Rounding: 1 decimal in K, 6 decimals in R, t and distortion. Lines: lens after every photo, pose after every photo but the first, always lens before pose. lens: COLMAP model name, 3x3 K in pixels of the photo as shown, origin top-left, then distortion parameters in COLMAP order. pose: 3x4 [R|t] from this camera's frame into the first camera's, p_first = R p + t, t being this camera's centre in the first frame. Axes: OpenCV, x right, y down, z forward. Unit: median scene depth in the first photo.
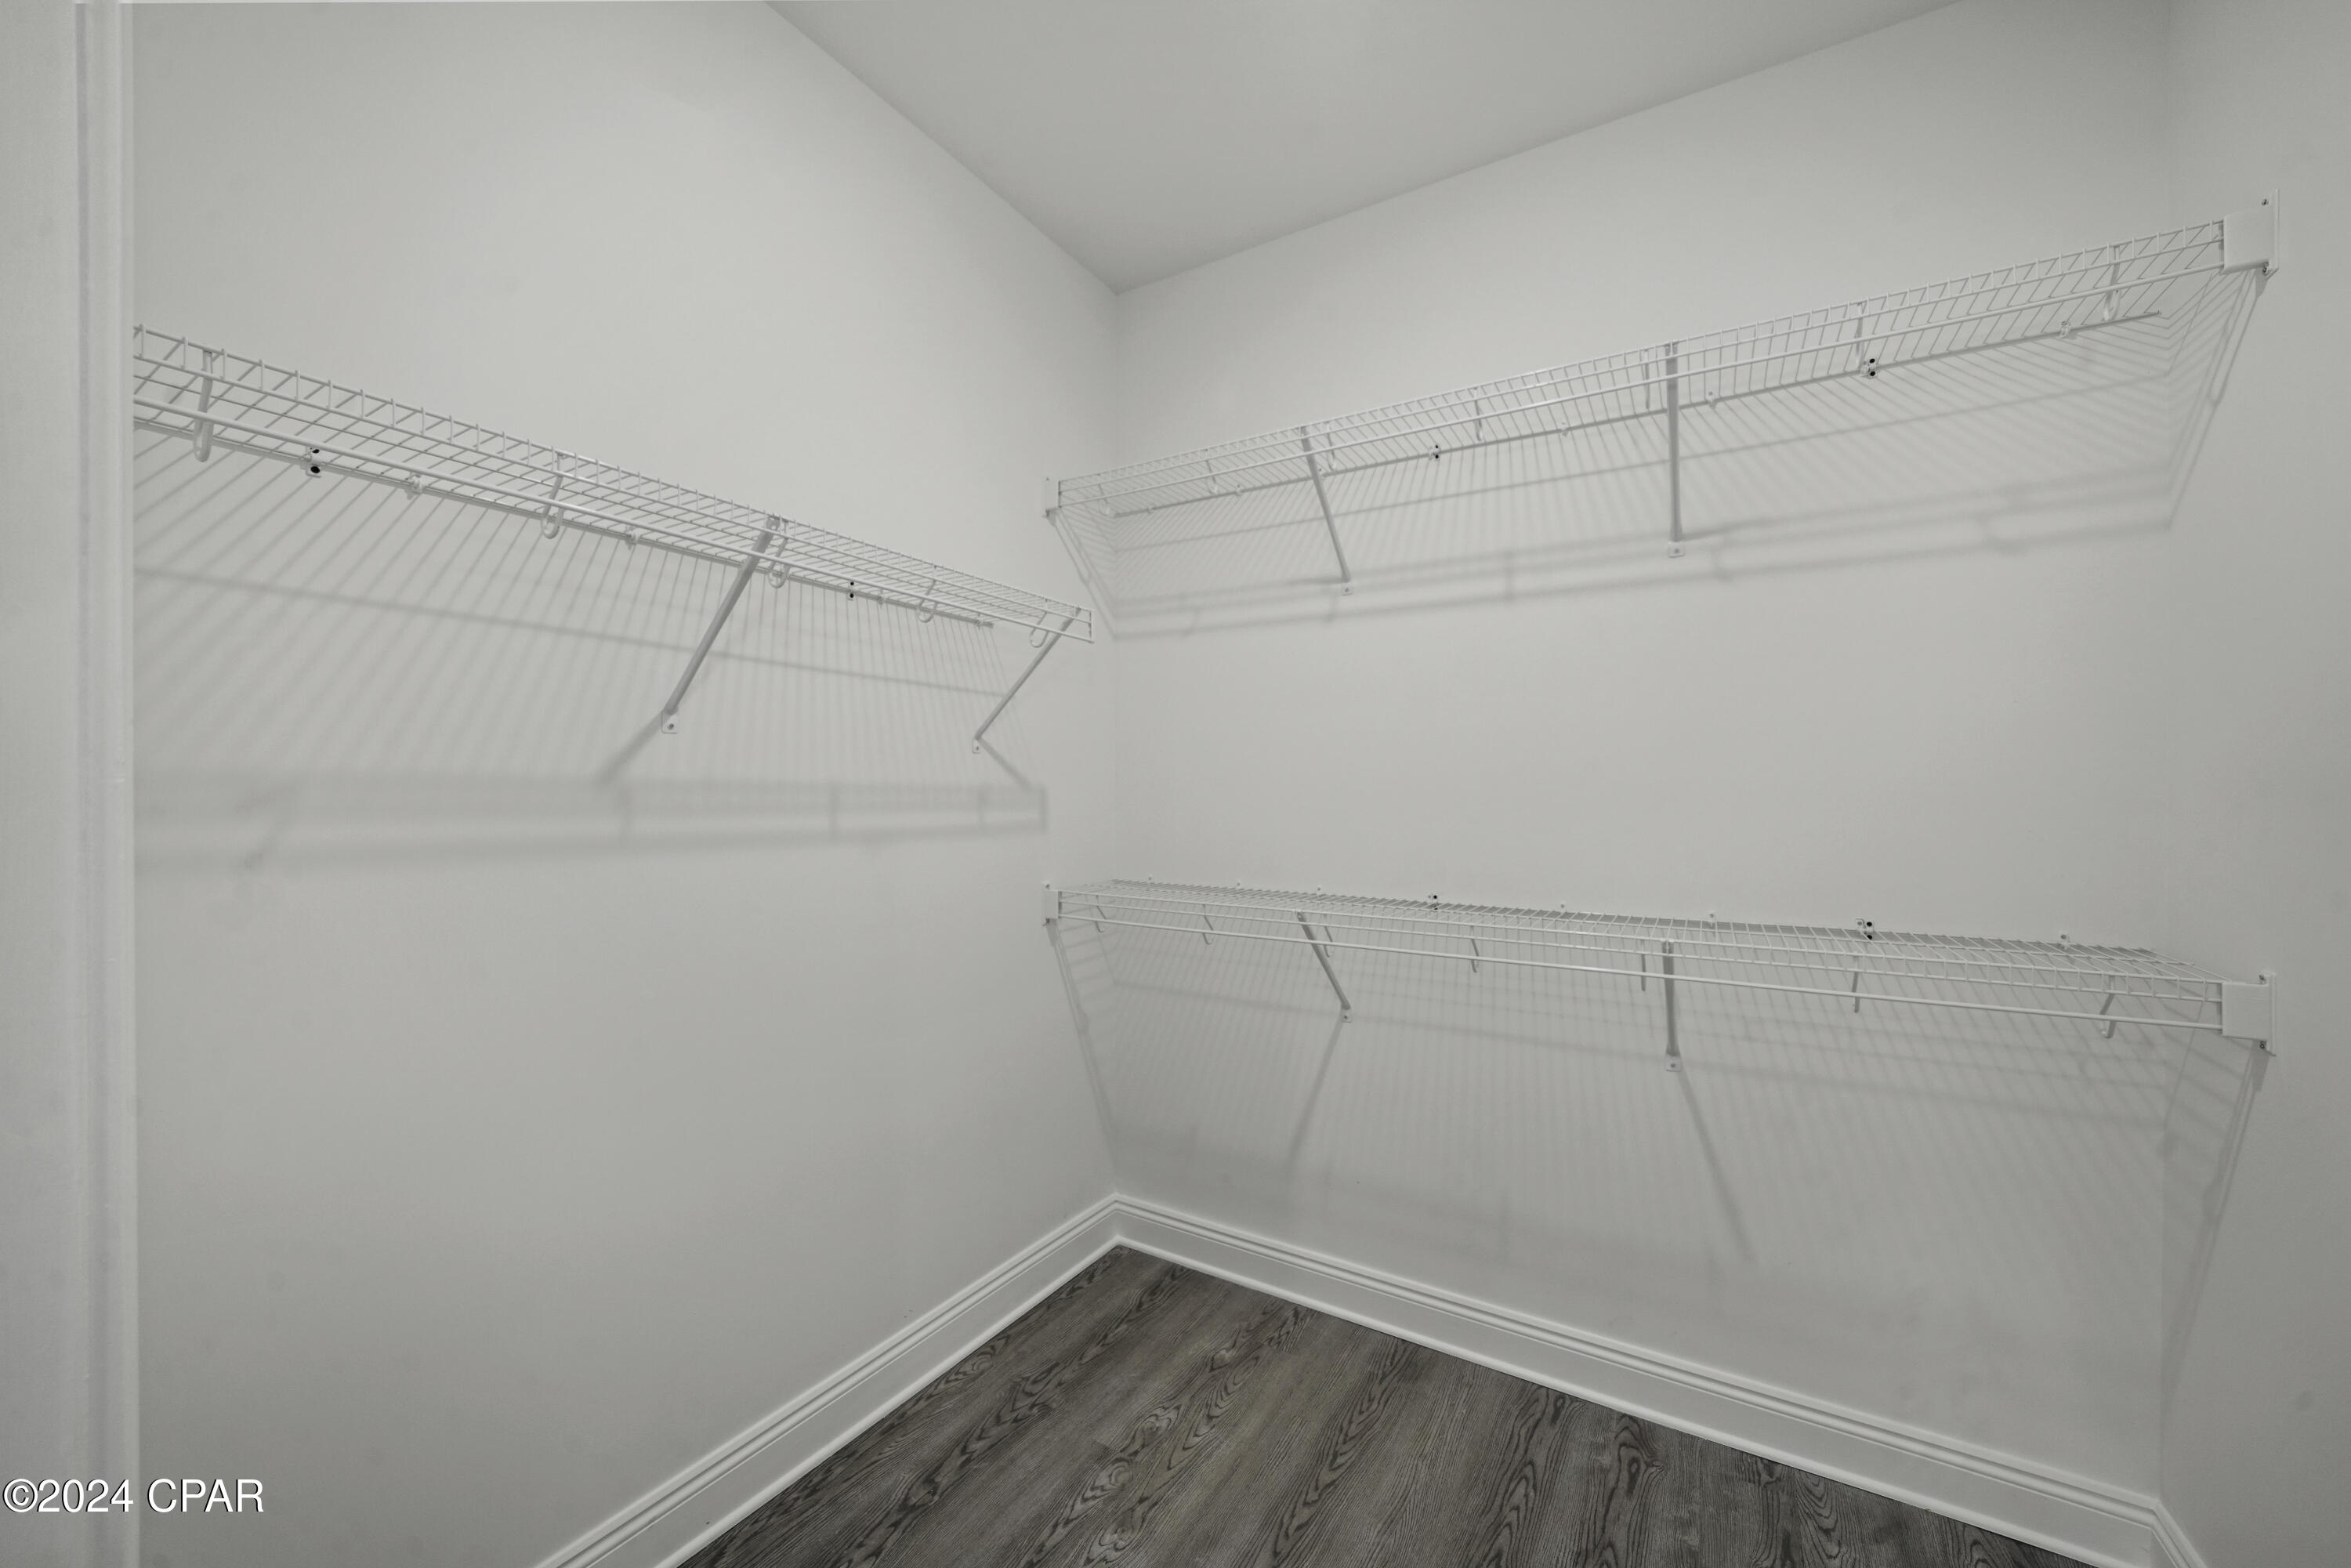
lens RADIAL K [[841.4, 0, 1169.8], [0, 841.4, 779.0], [0, 0, 1]] dist [-0.014784, 0.000098]
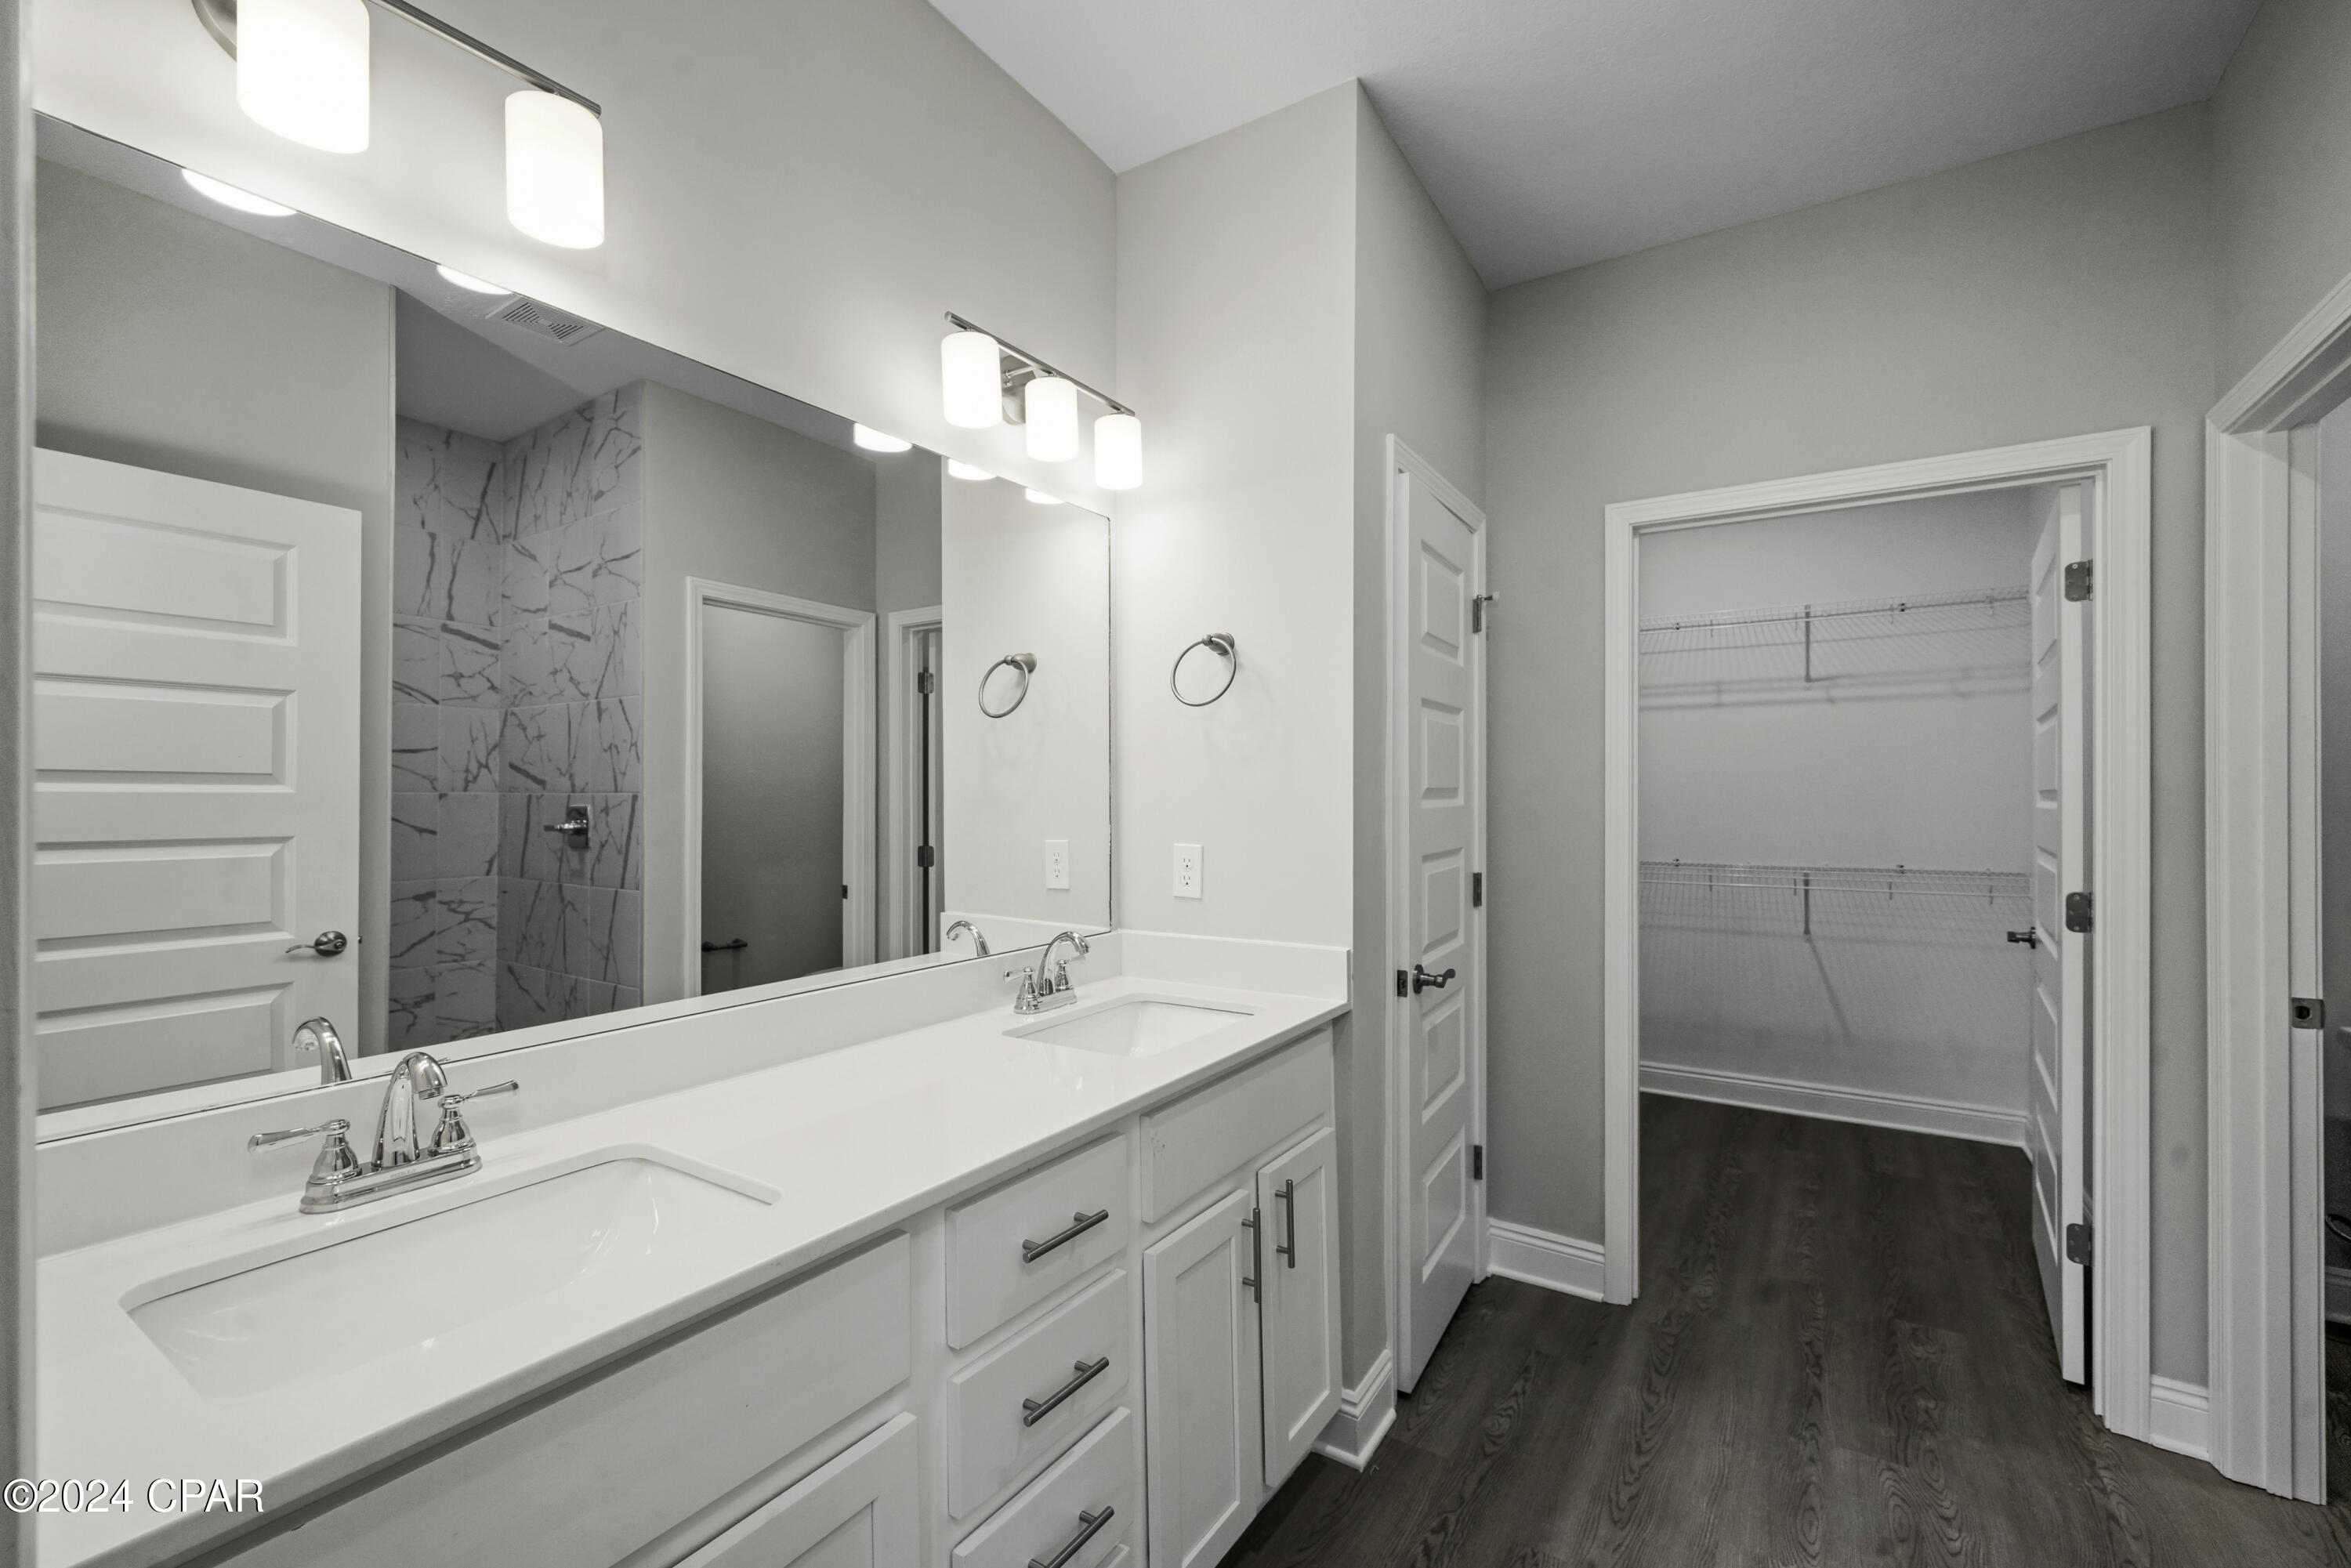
lens RADIAL K [[971.9, 0, 1168.8], [0, 971.9, 800.2], [0, 0, 1]] dist [0.001097, 0.000615]
pose [[0.999835, -0.000676, -0.018147, -0.916868], [0.000608, 0.999993, -0.003772, 0.010944], [0.018150, 0.003761, 0.999828, -1.409252]]
